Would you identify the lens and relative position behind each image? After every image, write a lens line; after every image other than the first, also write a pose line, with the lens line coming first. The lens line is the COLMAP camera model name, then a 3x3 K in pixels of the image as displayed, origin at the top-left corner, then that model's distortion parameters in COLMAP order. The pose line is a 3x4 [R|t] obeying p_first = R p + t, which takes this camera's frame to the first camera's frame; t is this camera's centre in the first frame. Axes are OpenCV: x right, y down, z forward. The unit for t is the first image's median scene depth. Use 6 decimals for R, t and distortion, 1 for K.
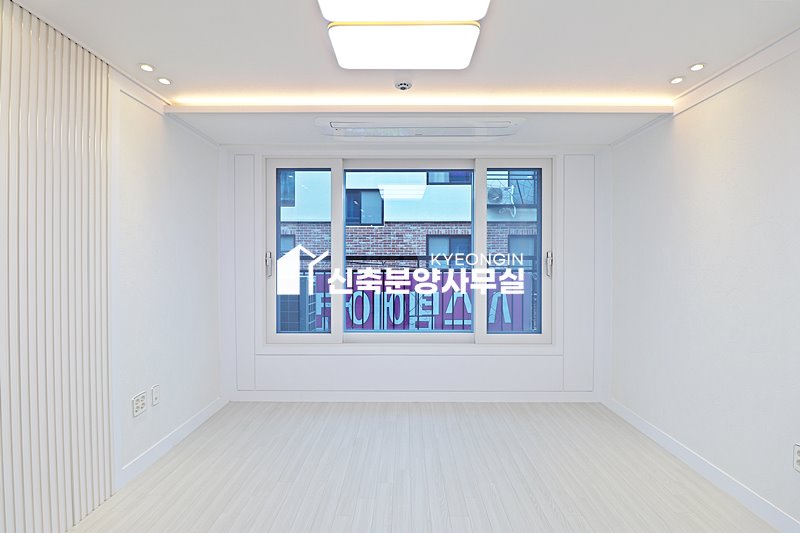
lens RADIAL K [[367.9, 0, 402.7], [0, 367.9, 261.6], [0, 0, 1]] dist [0.000363, -0.012887]
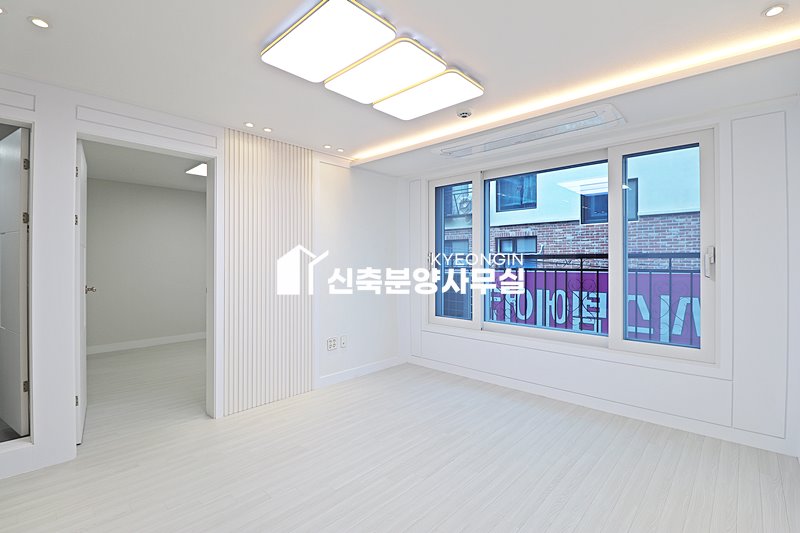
lens RADIAL K [[367.9, 0, 402.7], [0, 367.9, 261.6], [0, 0, 1]] dist [0.000363, -0.012887]
pose [[0.739155, -0.000167, -0.673536, 0.432408], [-0.002446, 0.999993, -0.002933, 0.009428], [0.673531, 0.003815, 0.739149, -0.024465]]
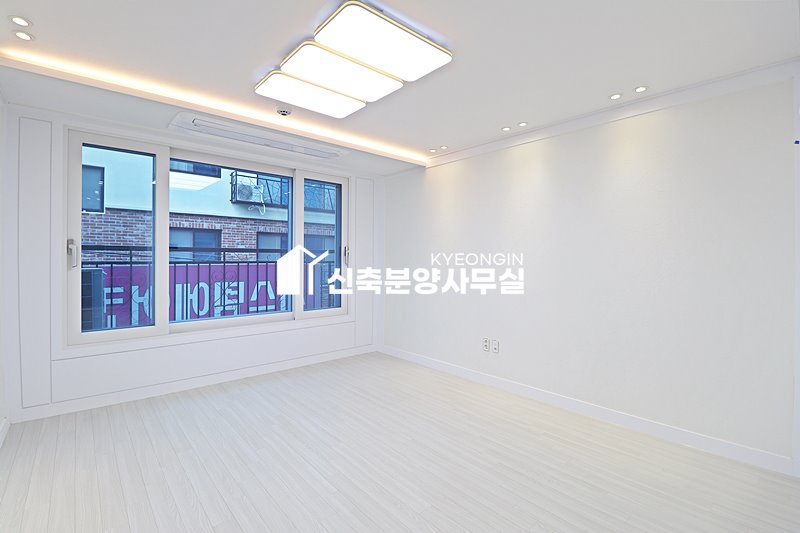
lens RADIAL K [[363.6, 0, 399.0], [0, 363.6, 260.8], [0, 0, 1]] dist [0.001305, -0.012608]
pose [[0.747373, -0.000047, 0.664405, -0.346460], [-0.002811, 0.999991, 0.003232, 0.019966], [-0.664399, -0.004283, 0.747366, -0.134333]]
